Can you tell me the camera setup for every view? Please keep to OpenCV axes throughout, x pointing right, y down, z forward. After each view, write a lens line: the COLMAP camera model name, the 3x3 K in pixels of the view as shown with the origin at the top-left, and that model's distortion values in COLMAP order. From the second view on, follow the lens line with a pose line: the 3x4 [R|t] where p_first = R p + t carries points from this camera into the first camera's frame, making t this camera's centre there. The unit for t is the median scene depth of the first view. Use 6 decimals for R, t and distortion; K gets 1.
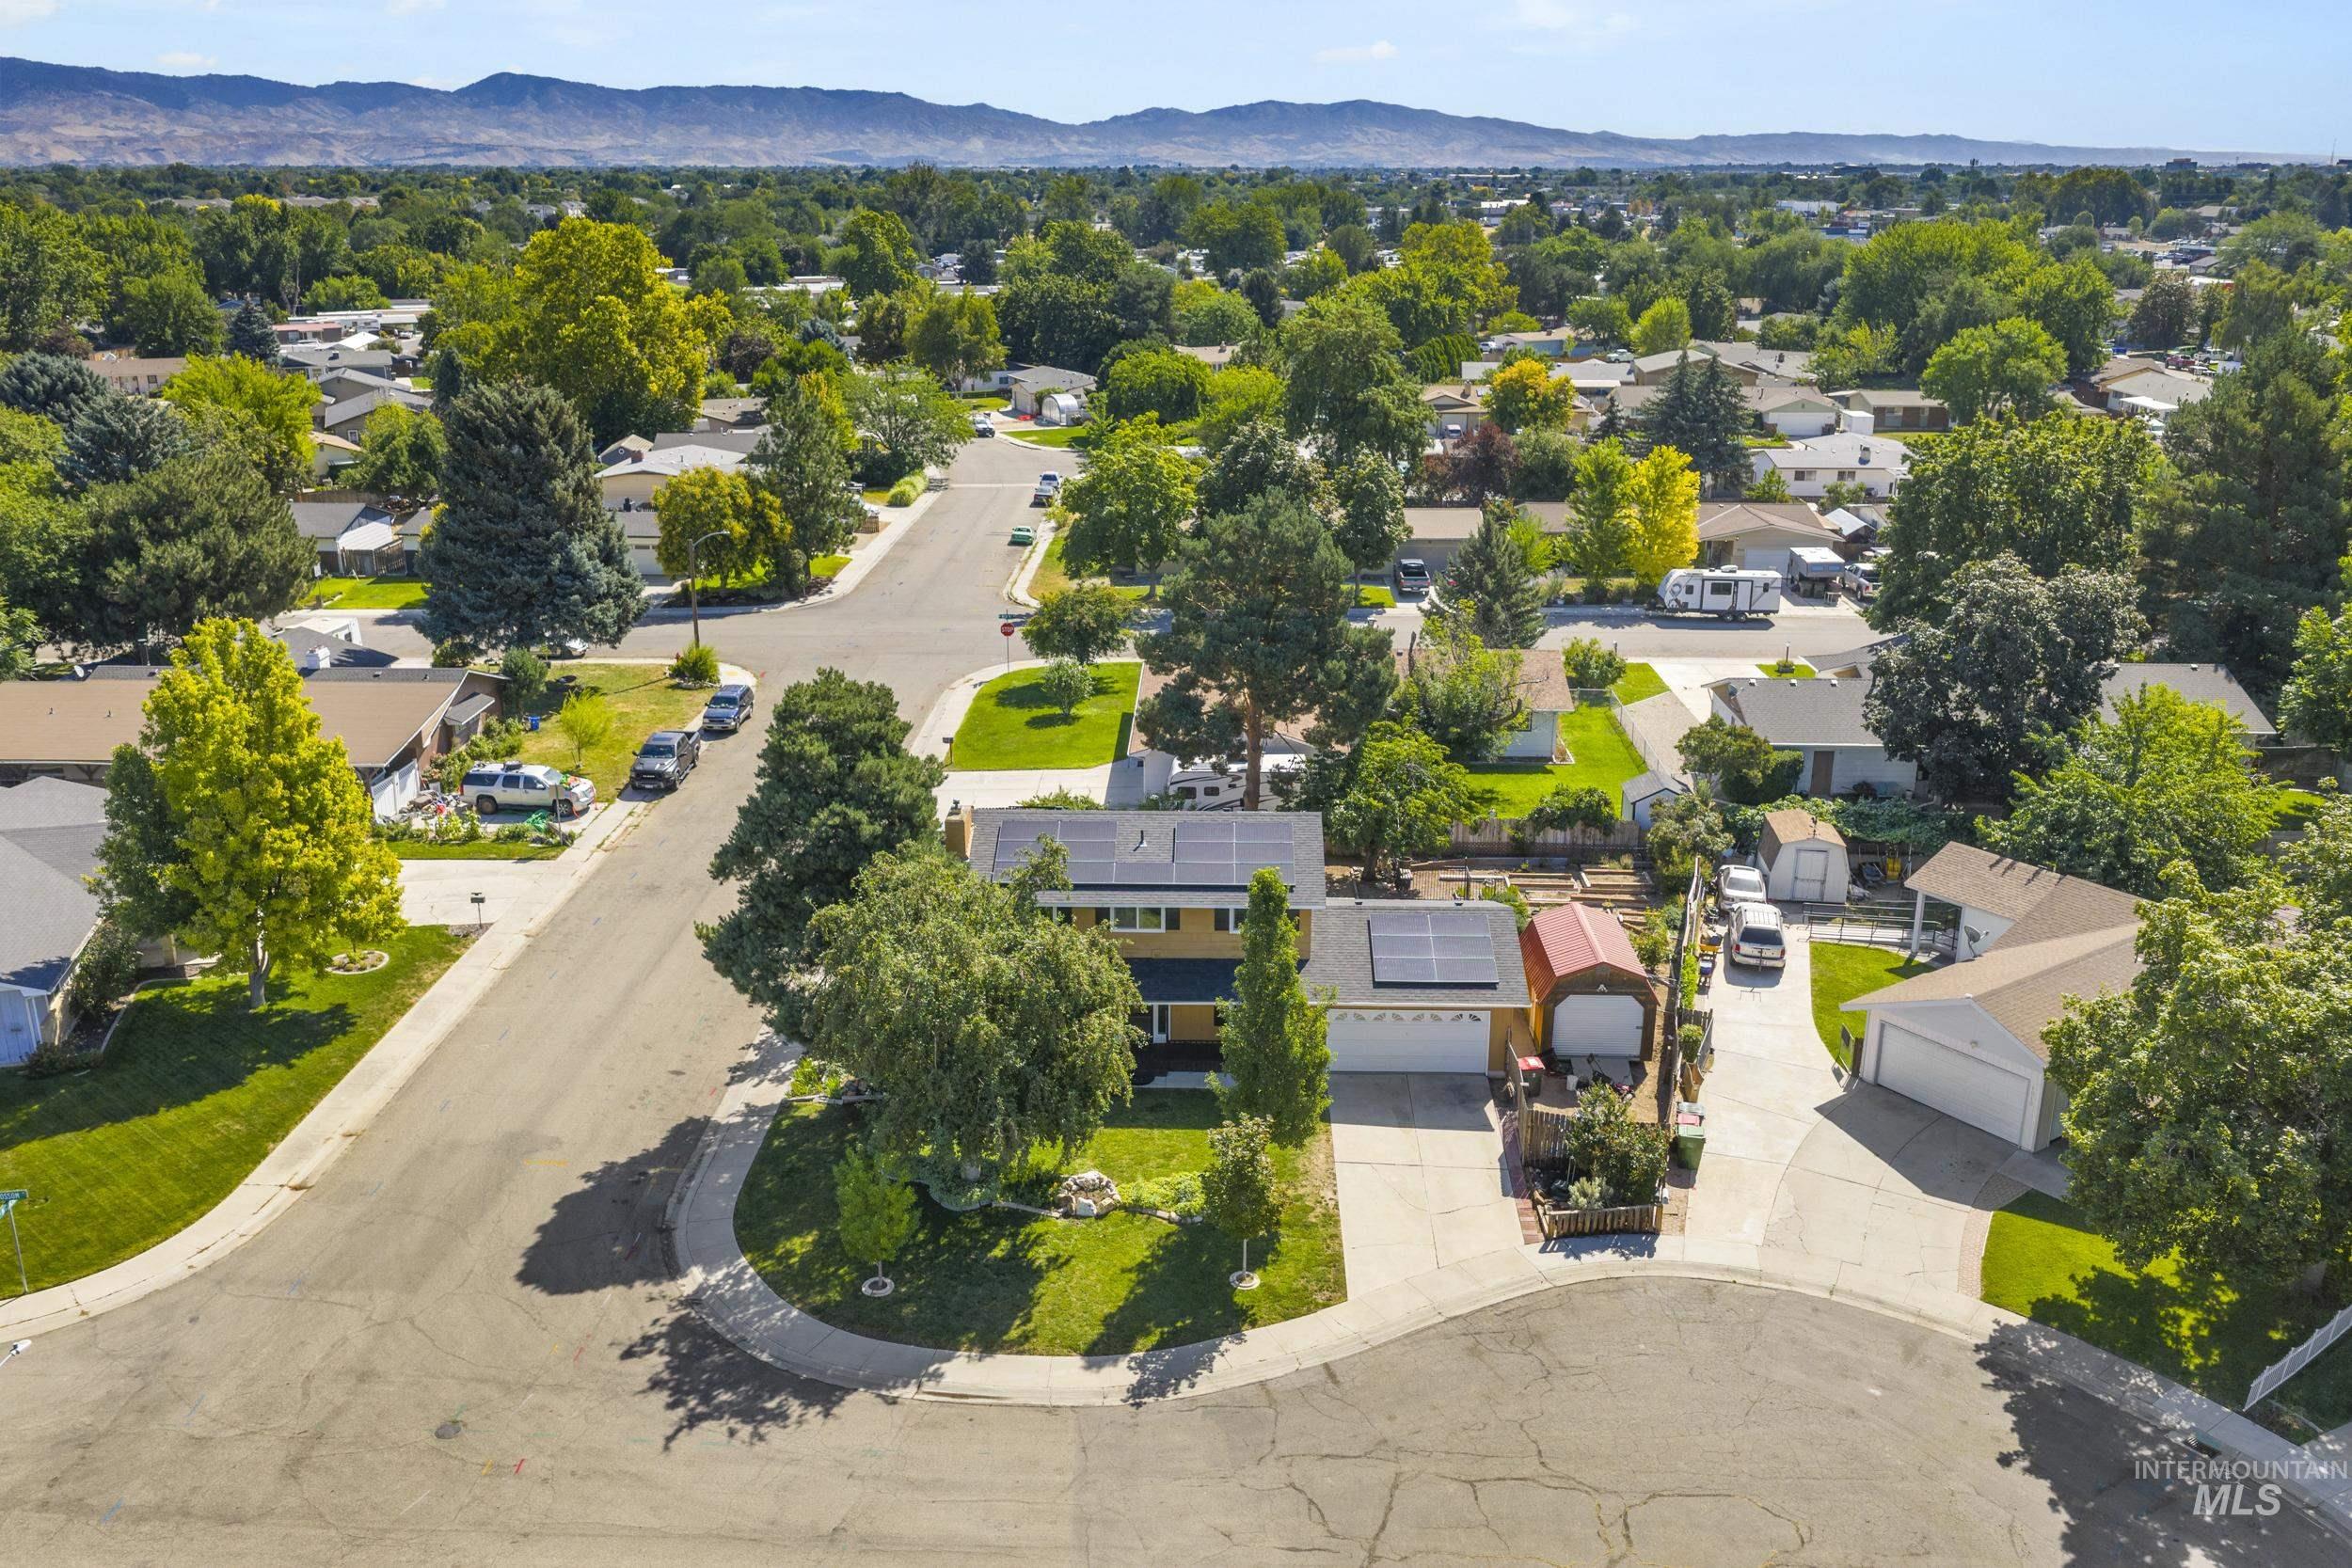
lens RADIAL K [[1951.7, 0, 1181.6], [0, 1951.7, 770.4], [0, 0, 1]] dist [0.003219, -0.006787]
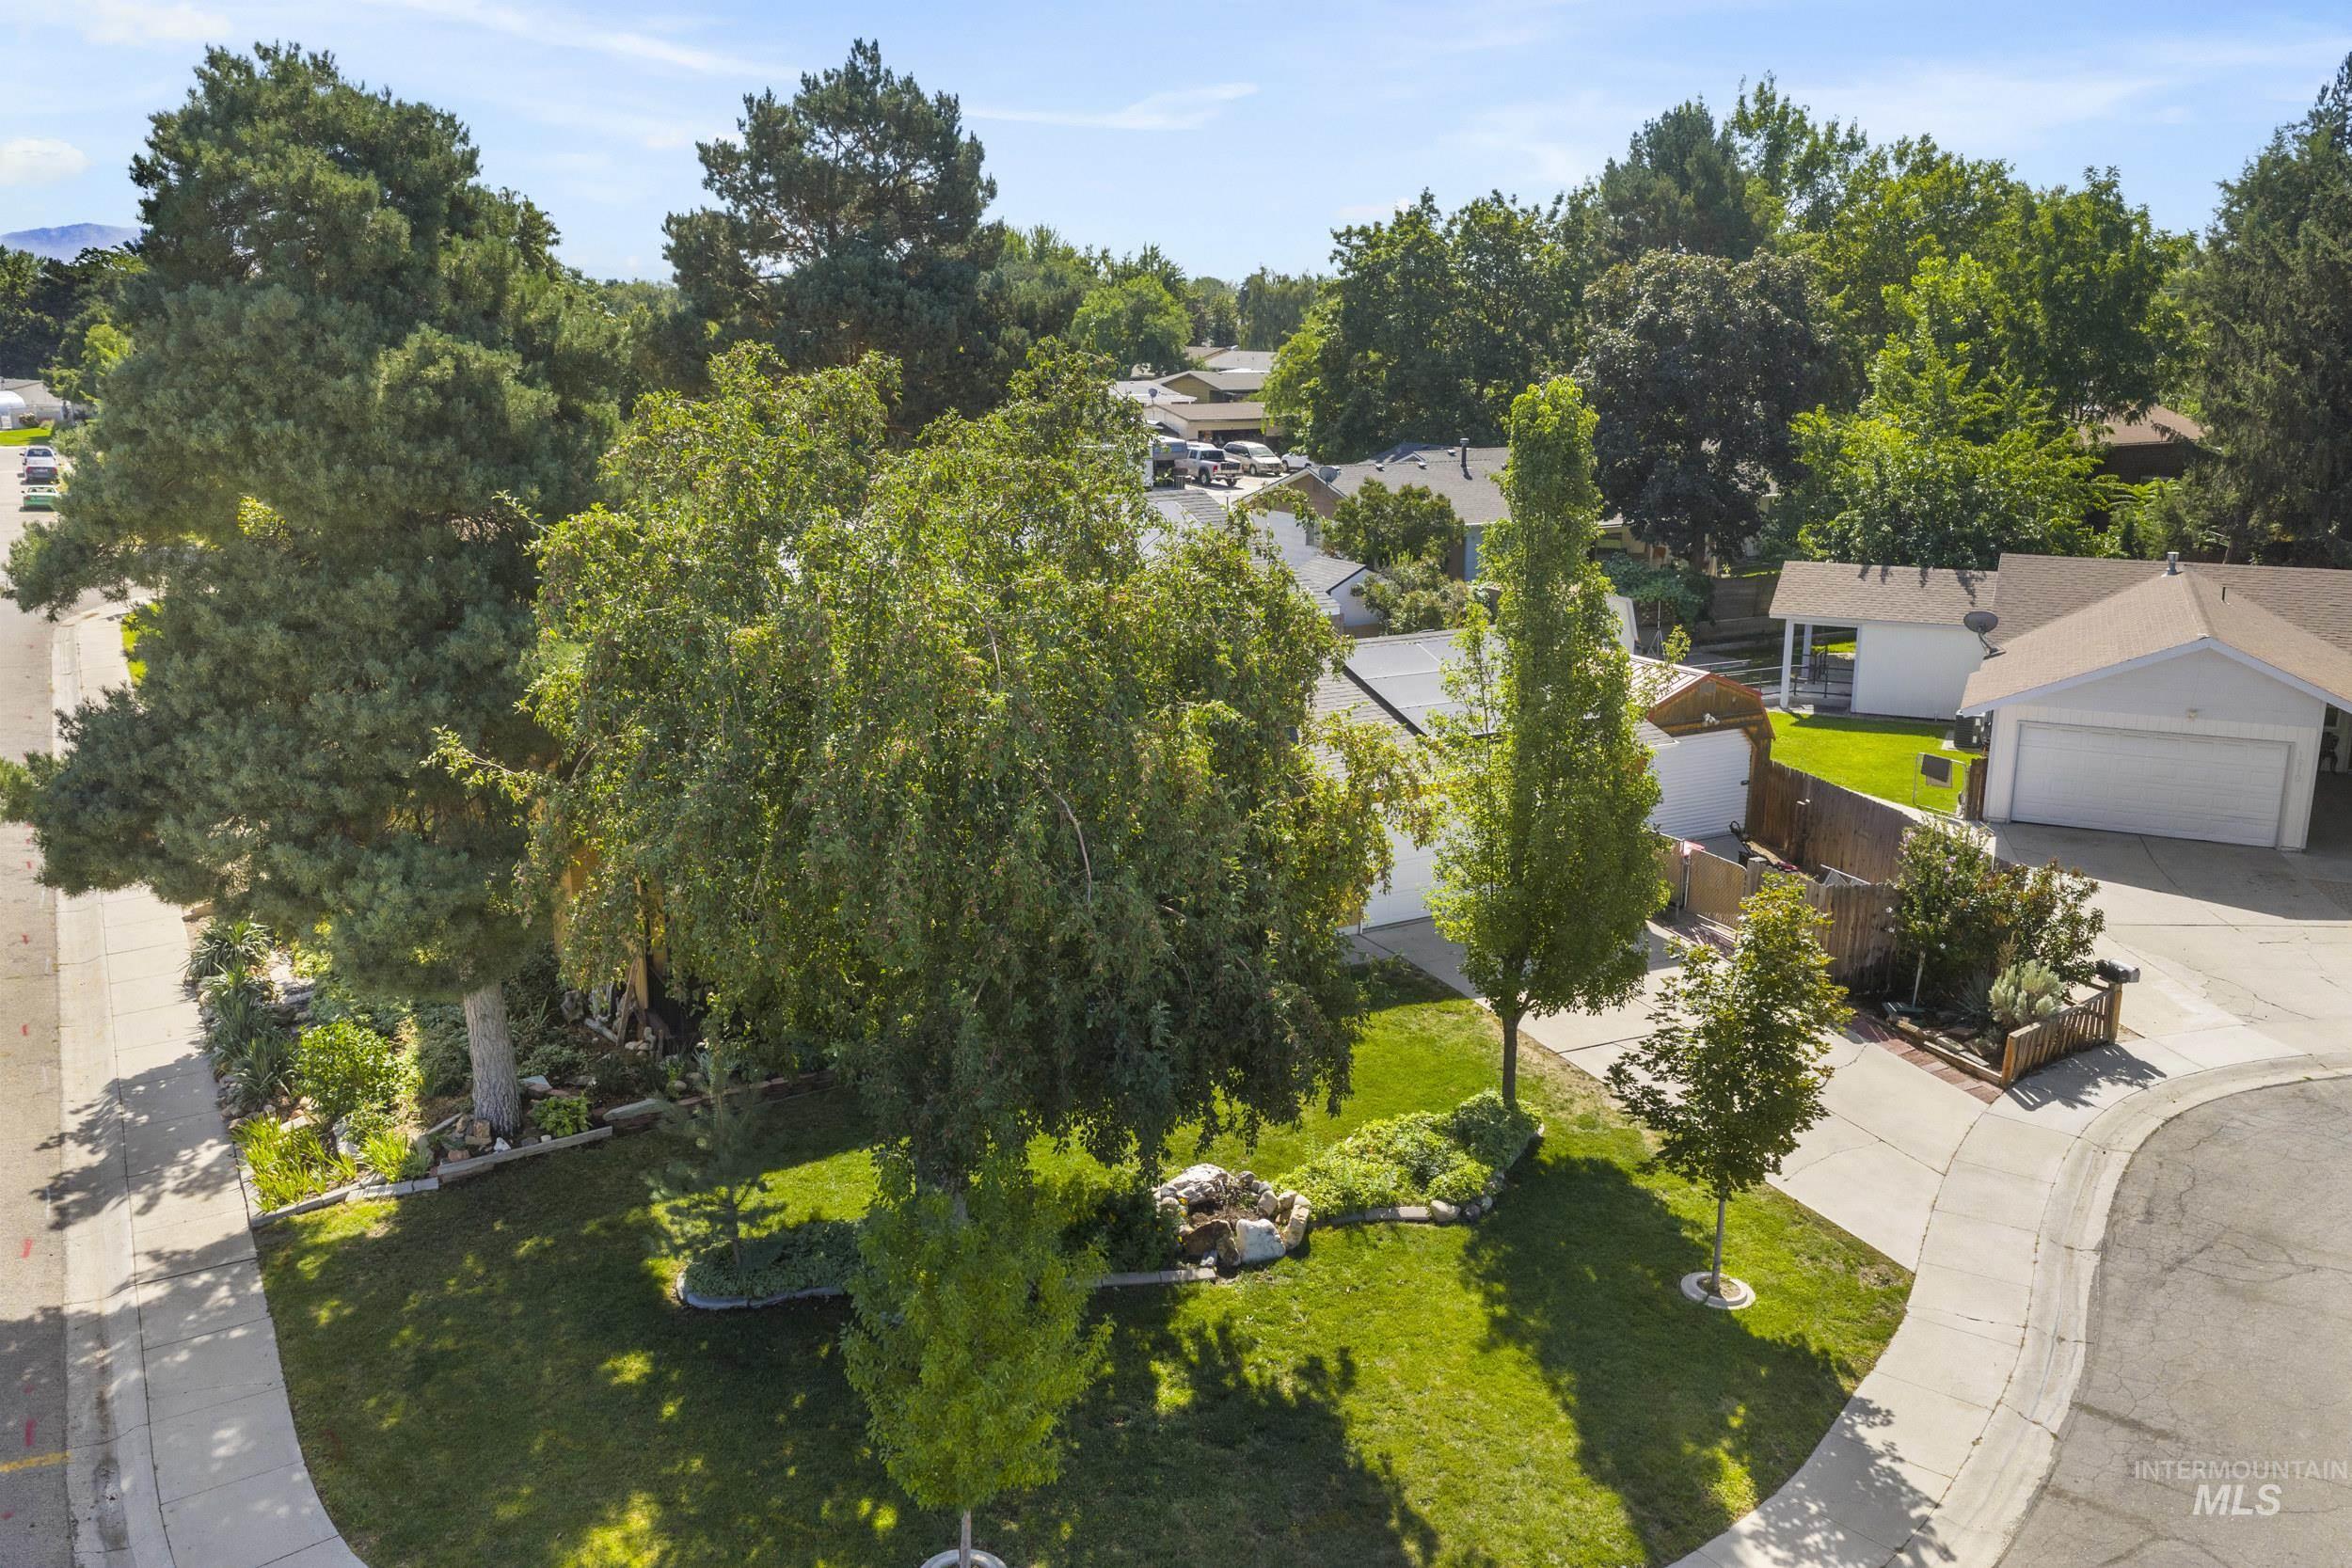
lens RADIAL K [[1951.7, 0, 1181.6], [0, 1951.7, 770.4], [0, 0, 1]] dist [0.003219, -0.006787]
pose [[0.856375, -0.120683, 0.502053, -0.274520], [0.153667, 0.987815, -0.024667, 0.142272], [-0.492959, 0.098273, 0.864485, 0.683218]]
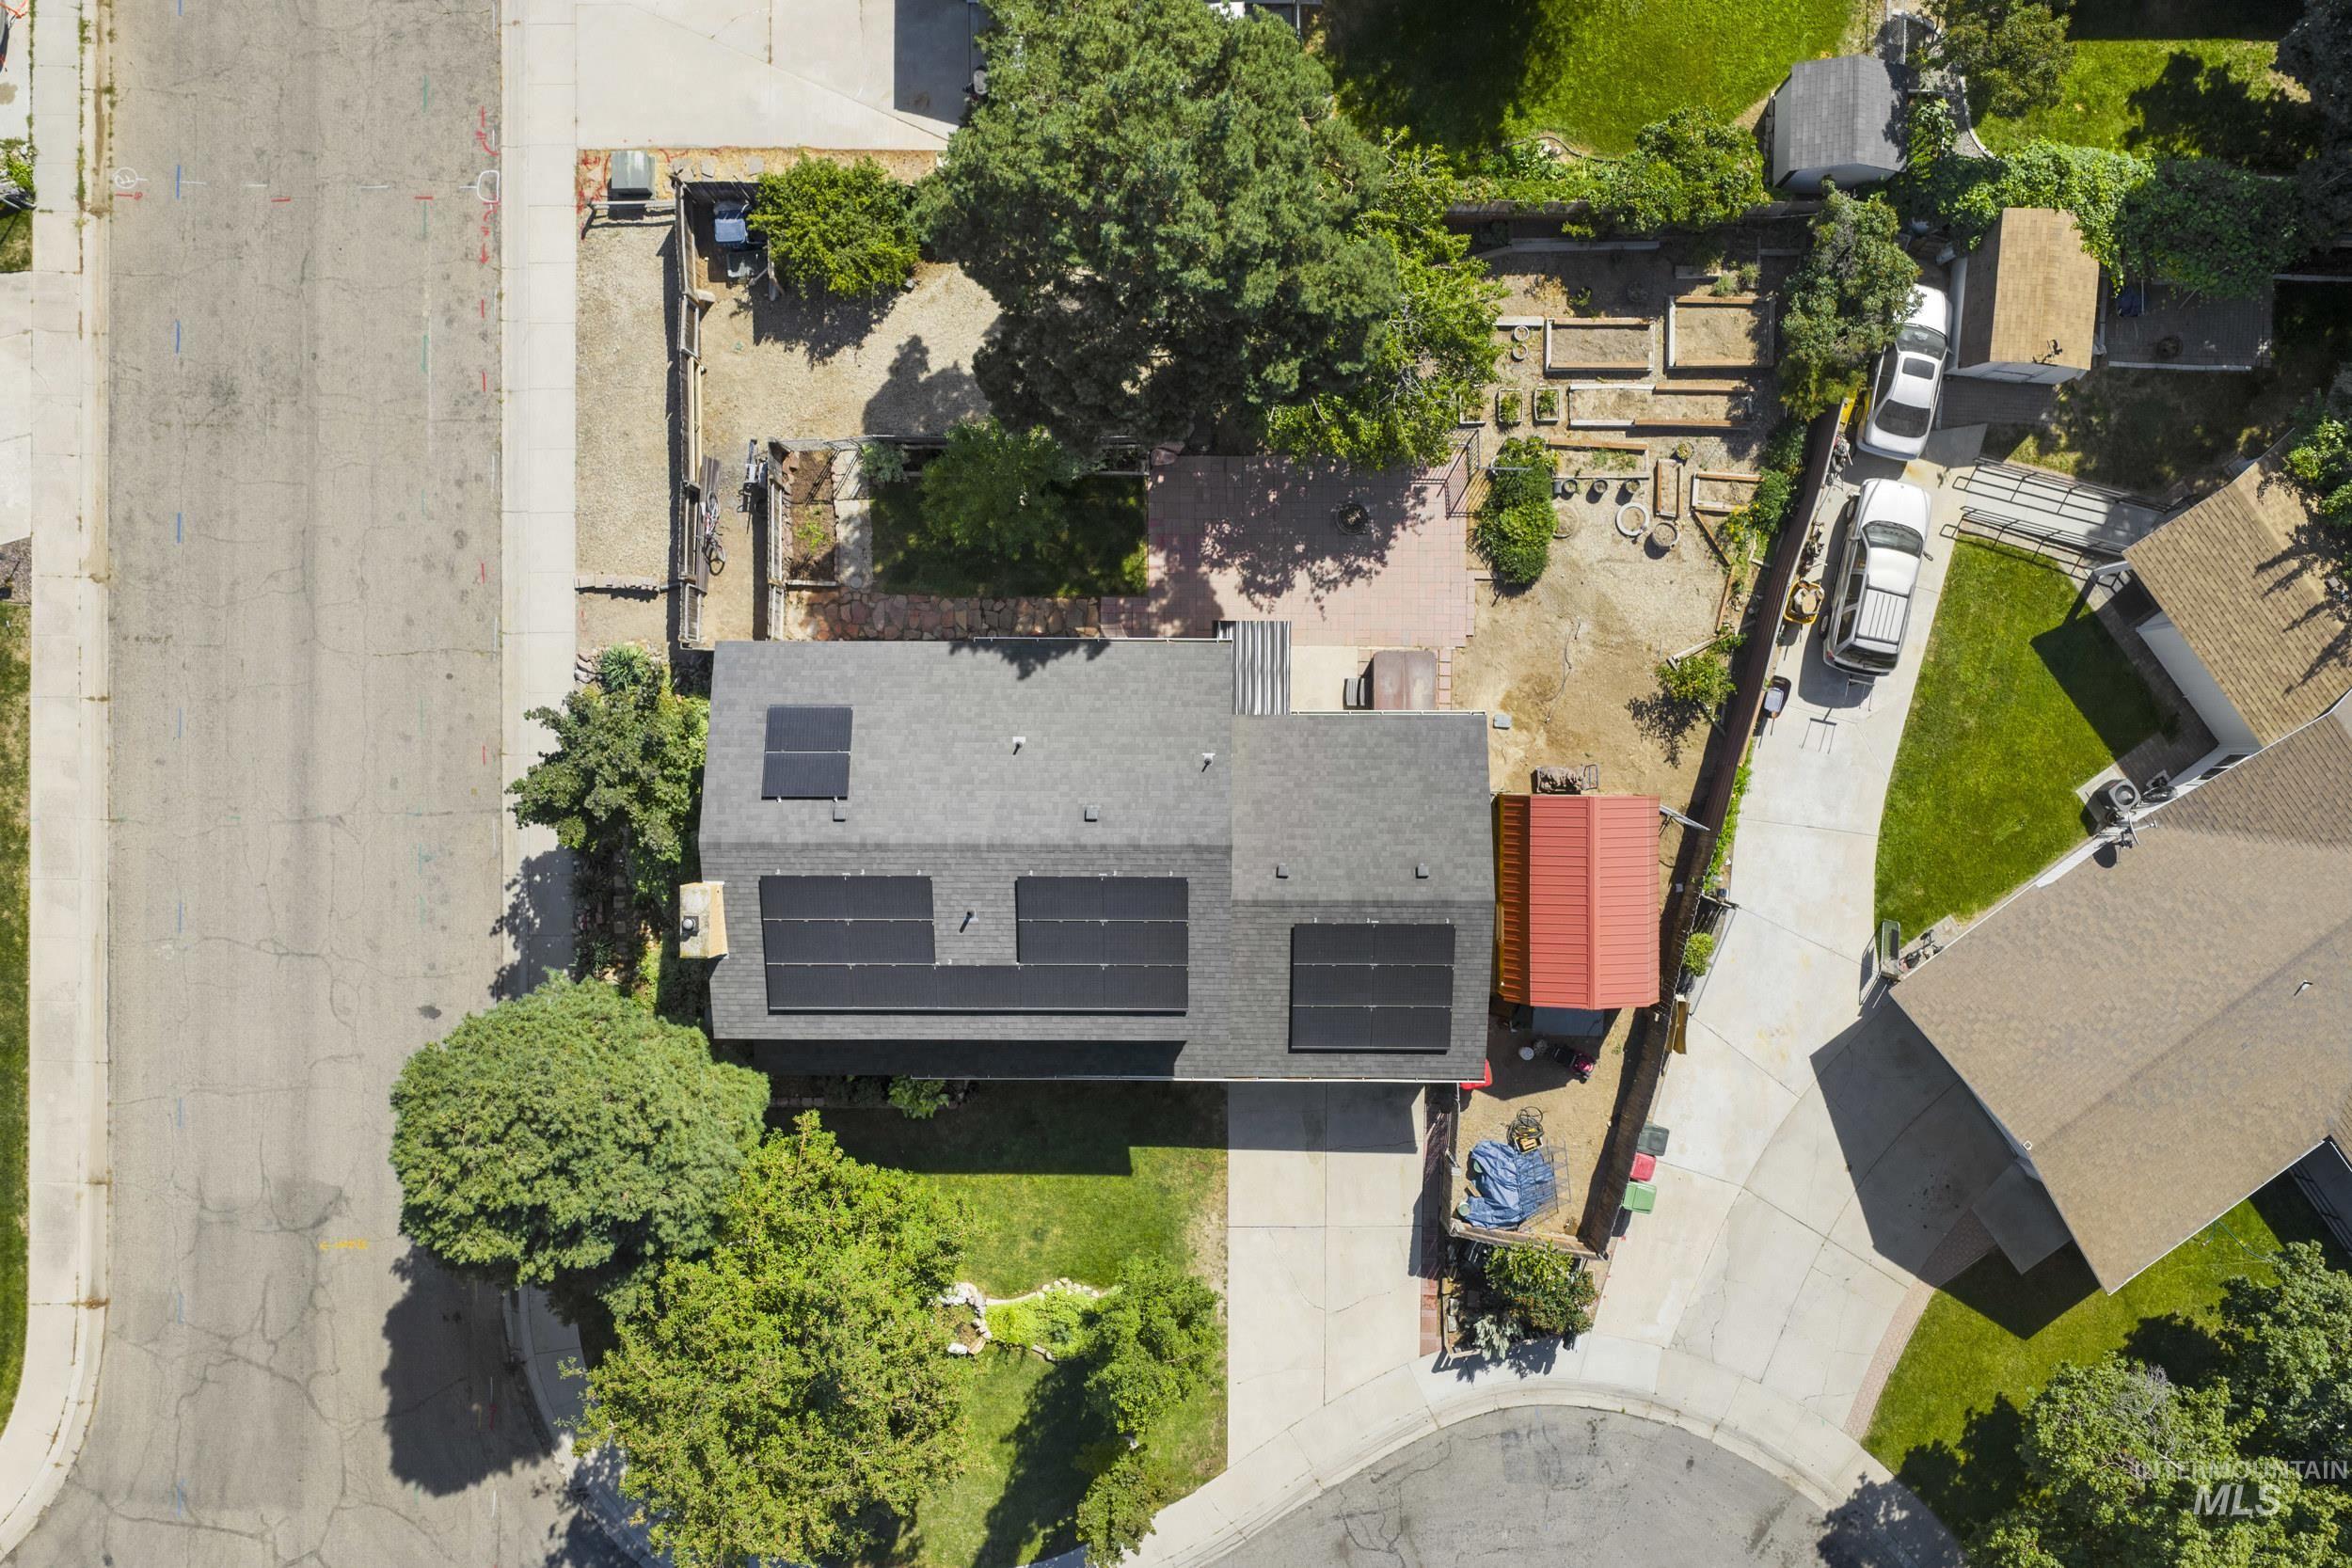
lens RADIAL K [[1951.7, 0, 1181.6], [0, 1951.7, 770.4], [0, 0, 1]] dist [0.003219, -0.006787]
pose [[0.999812, -0.018746, -0.004853, 0.072856], [0.010132, 0.292880, 0.956096, -0.792818], [-0.016502, -0.955965, 0.293015, 1.046037]]
